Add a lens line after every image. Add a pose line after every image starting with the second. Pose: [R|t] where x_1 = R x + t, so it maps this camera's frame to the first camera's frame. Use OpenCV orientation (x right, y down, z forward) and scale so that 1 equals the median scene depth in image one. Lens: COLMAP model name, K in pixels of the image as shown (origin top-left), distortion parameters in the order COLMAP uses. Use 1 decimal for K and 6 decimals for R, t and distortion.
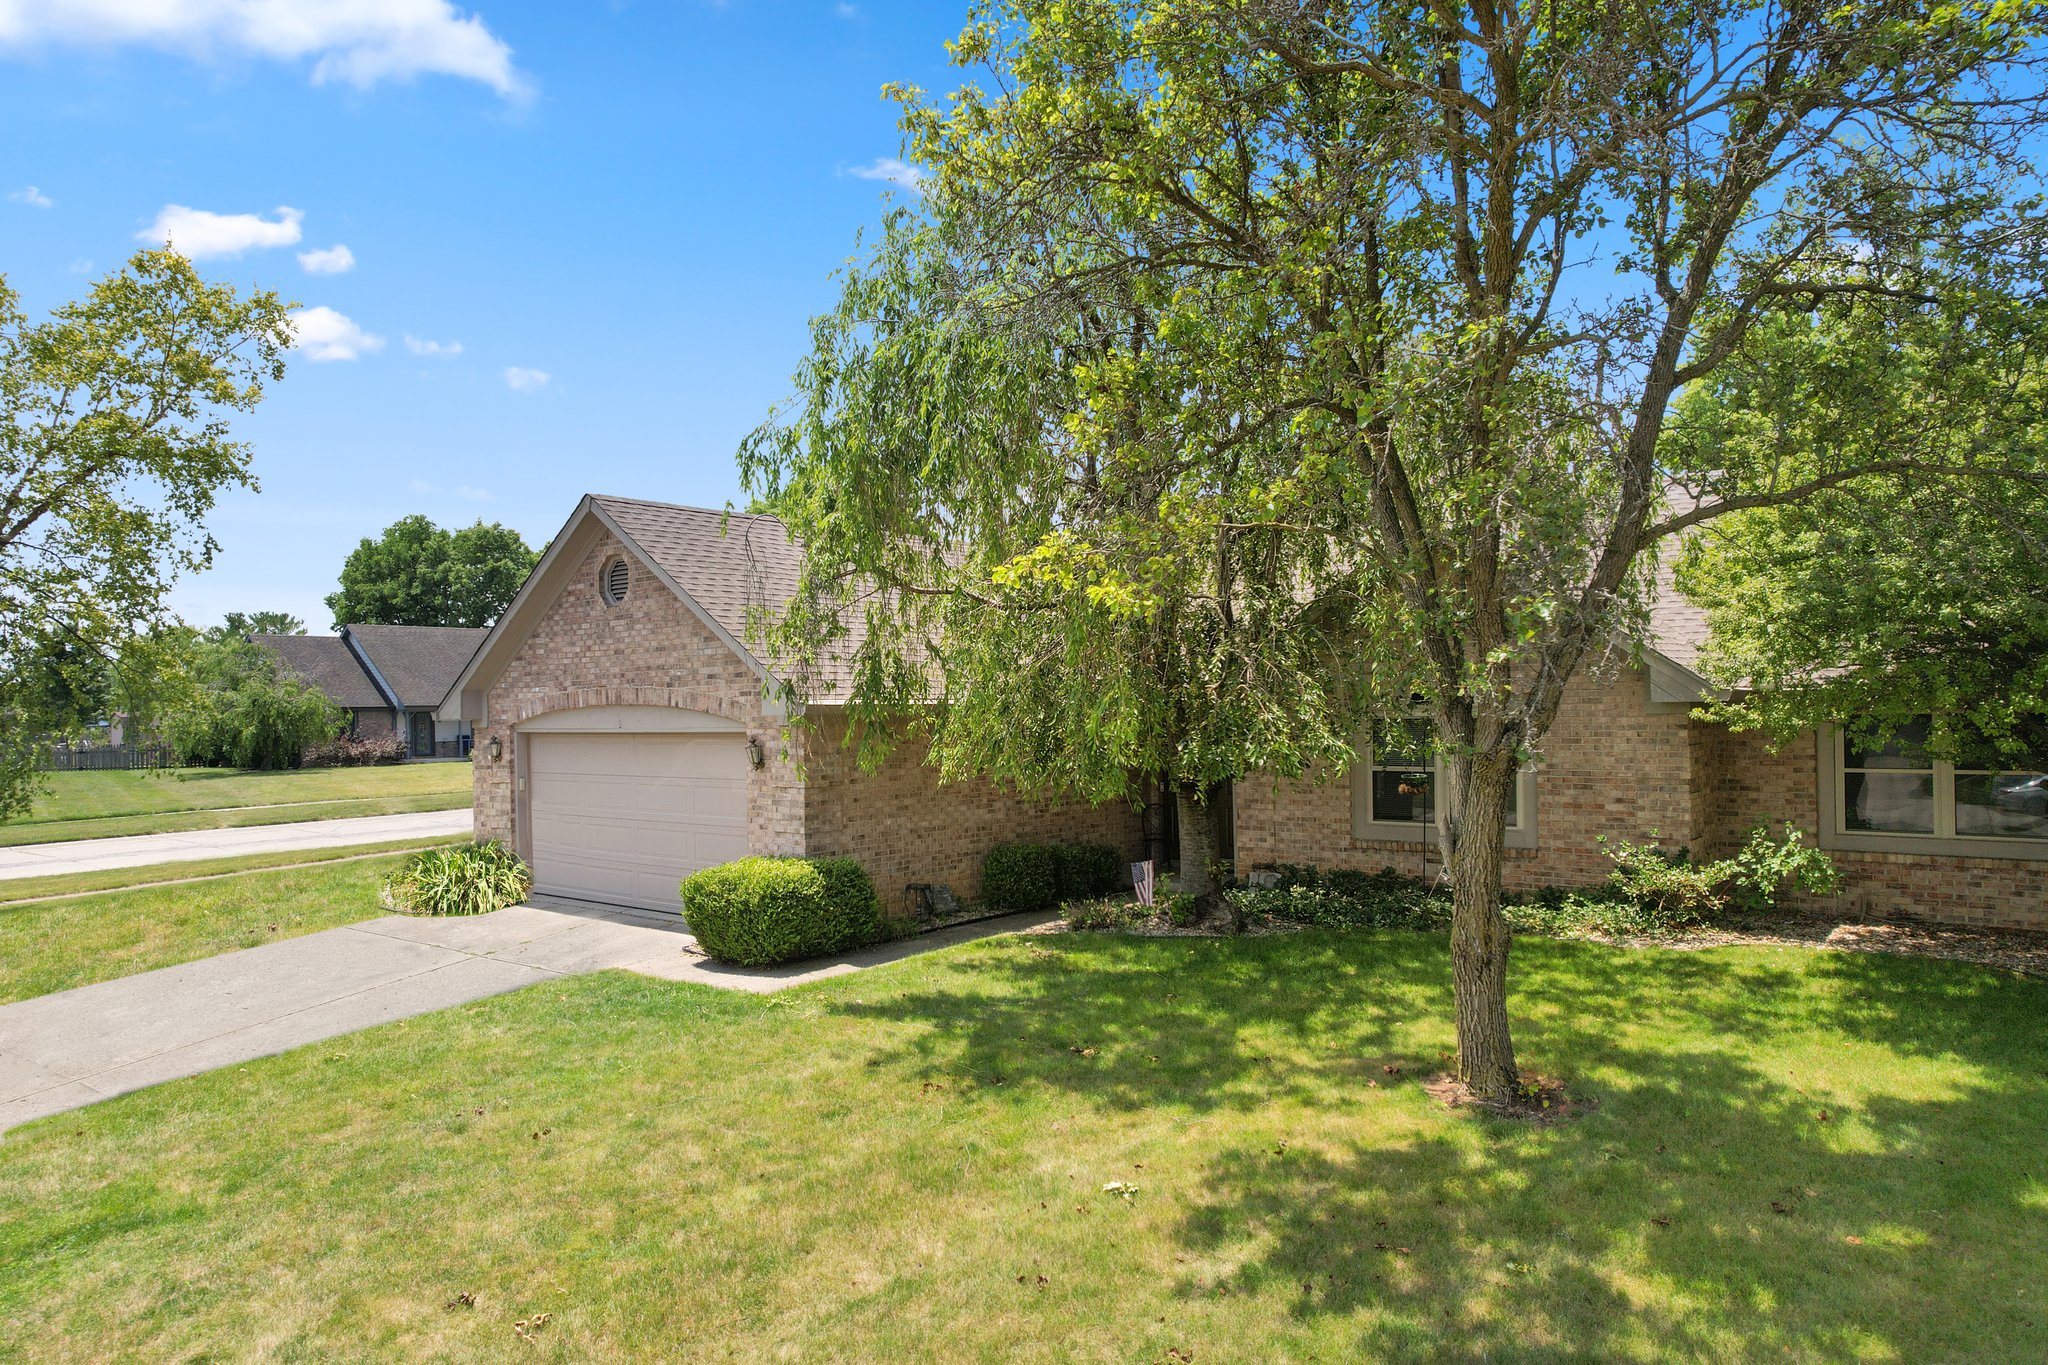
lens RADIAL K [[1300.9, 0, 1016.5], [0, 1300.9, 693.8], [0, 0, 1]] dist [-0.040873, -0.000893]
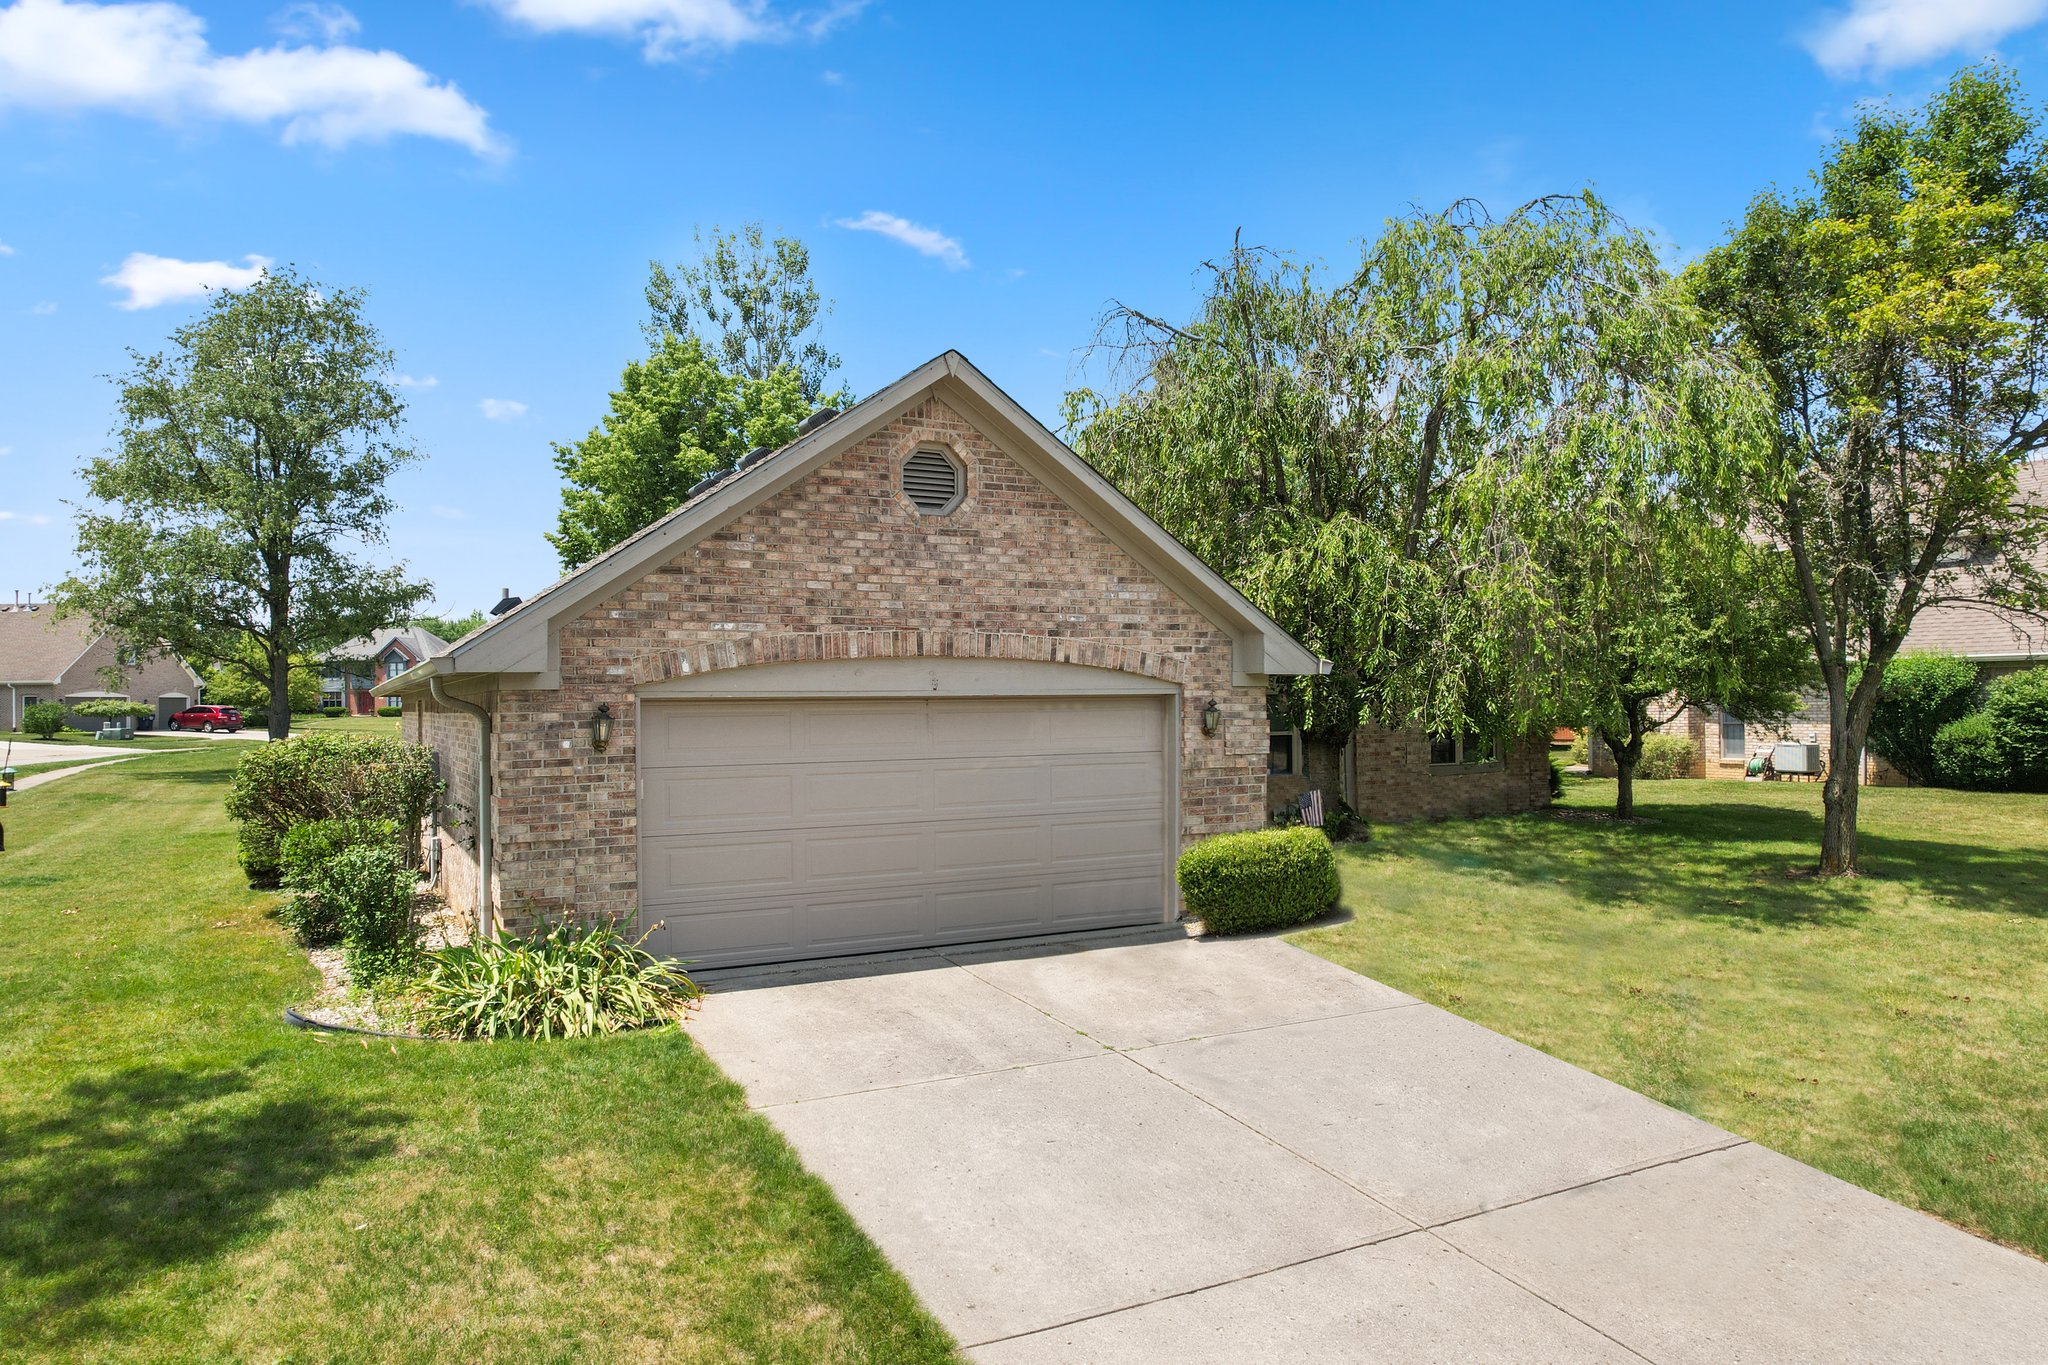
lens RADIAL K [[1300.9, 0, 1030.3], [0, 1300.9, 684.5], [0, 0, 1]] dist [-0.040873, -0.000893]
pose [[0.381392, 0.024610, 0.924086, -0.993843], [-0.005765, 0.999689, -0.024244, 0.042597], [-0.924395, 0.003919, 0.381416, 0.731391]]
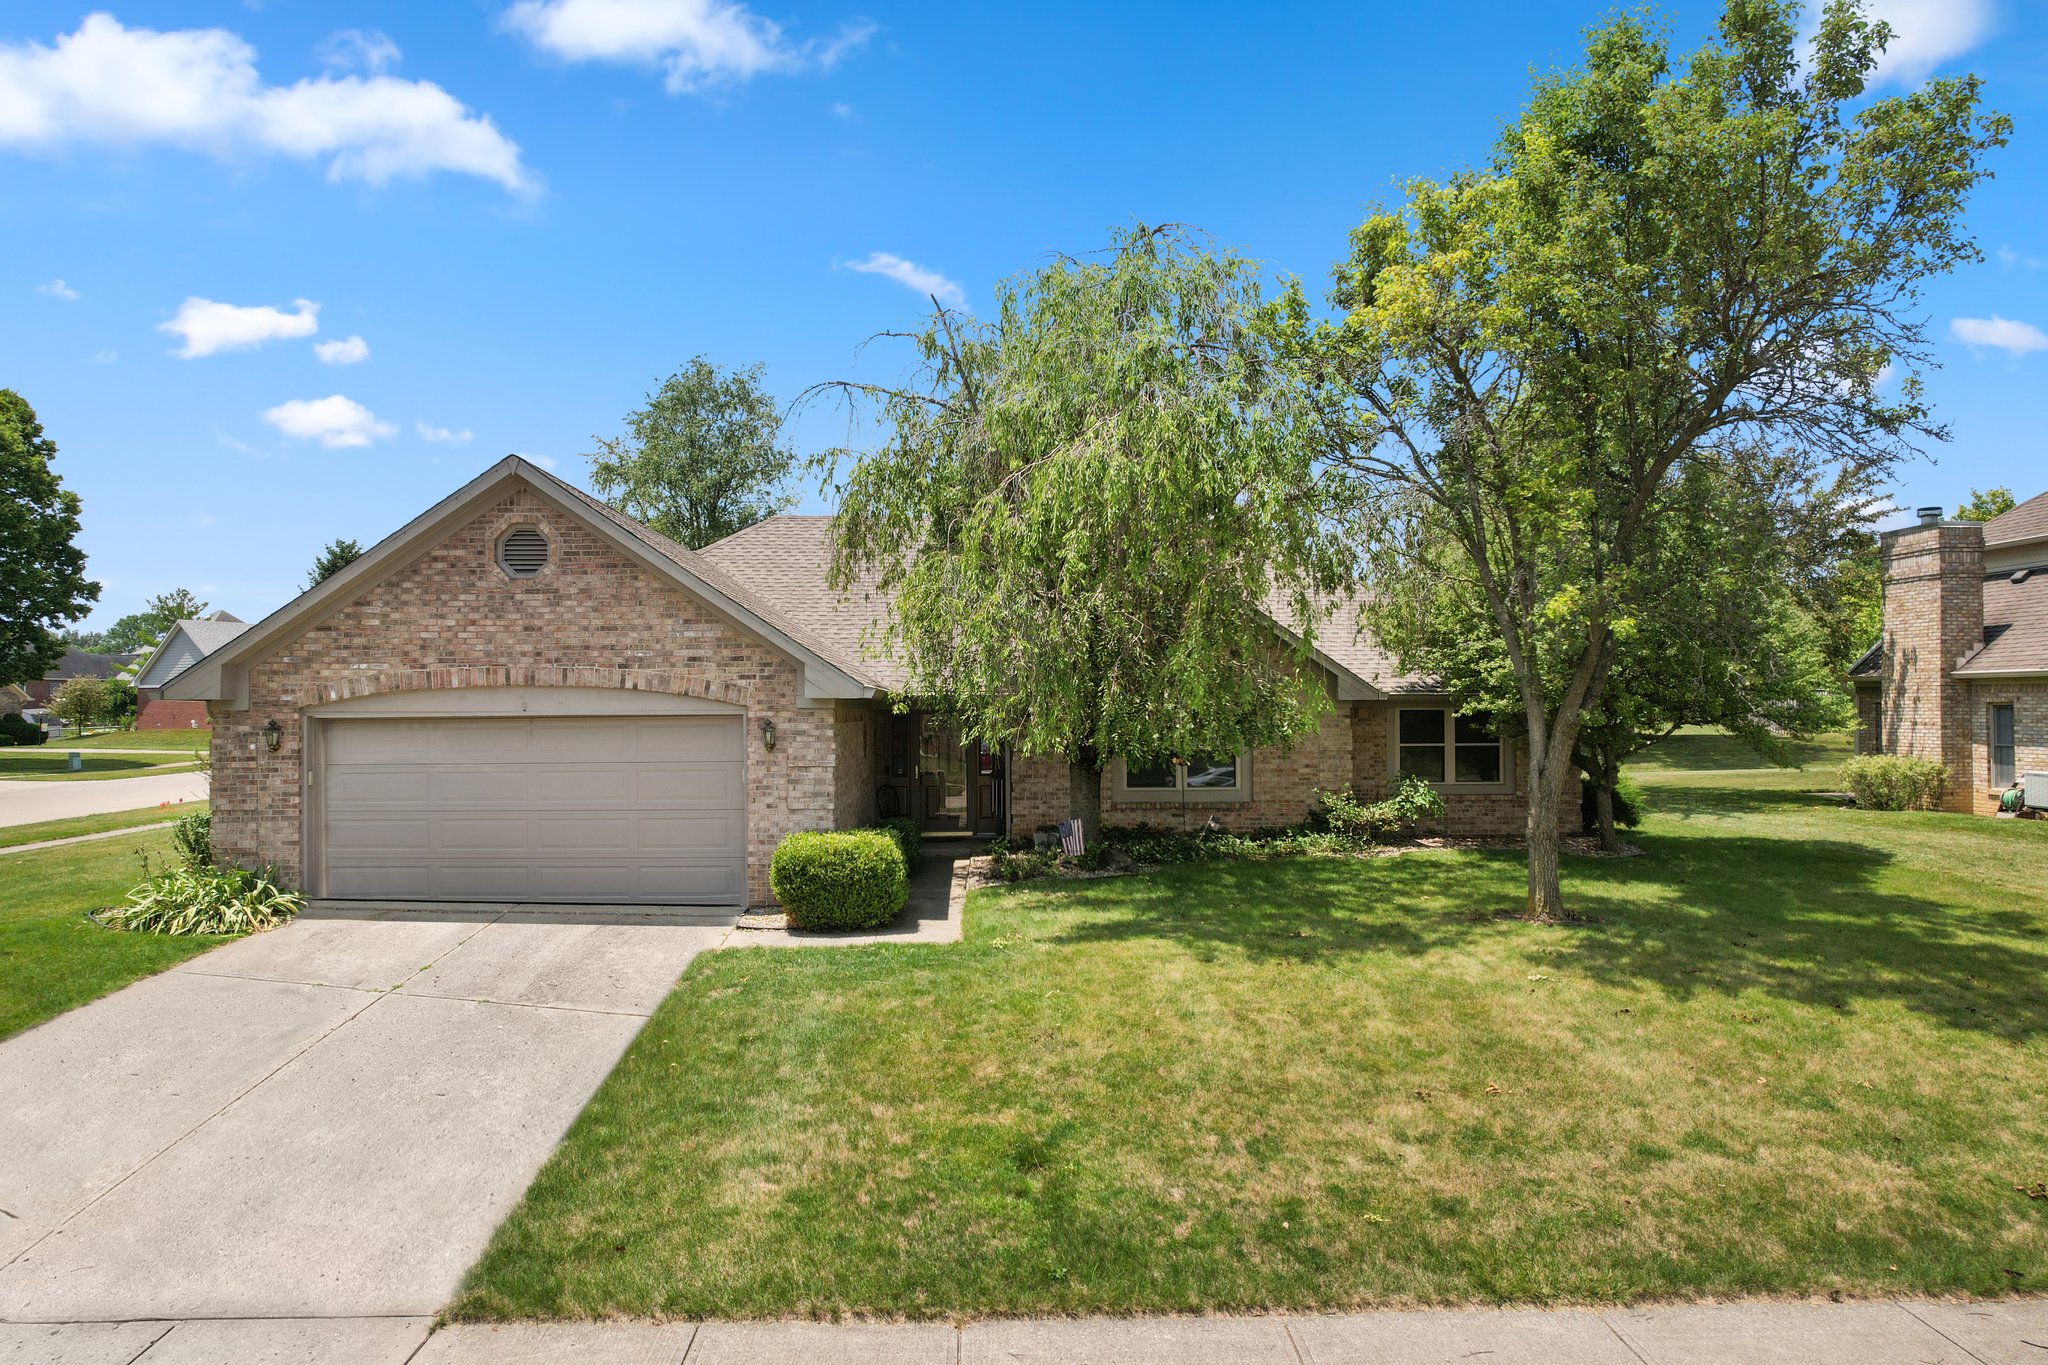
lens RADIAL K [[1300.9, 0, 1017.2], [0, 1300.9, 681.8], [0, 0, 1]] dist [-0.040873, -0.000893]
pose [[0.748534, 0.026801, 0.662555, -0.695431], [-0.014833, 0.999610, -0.023677, 0.023606], [-0.662931, 0.007896, 0.748639, 0.087507]]
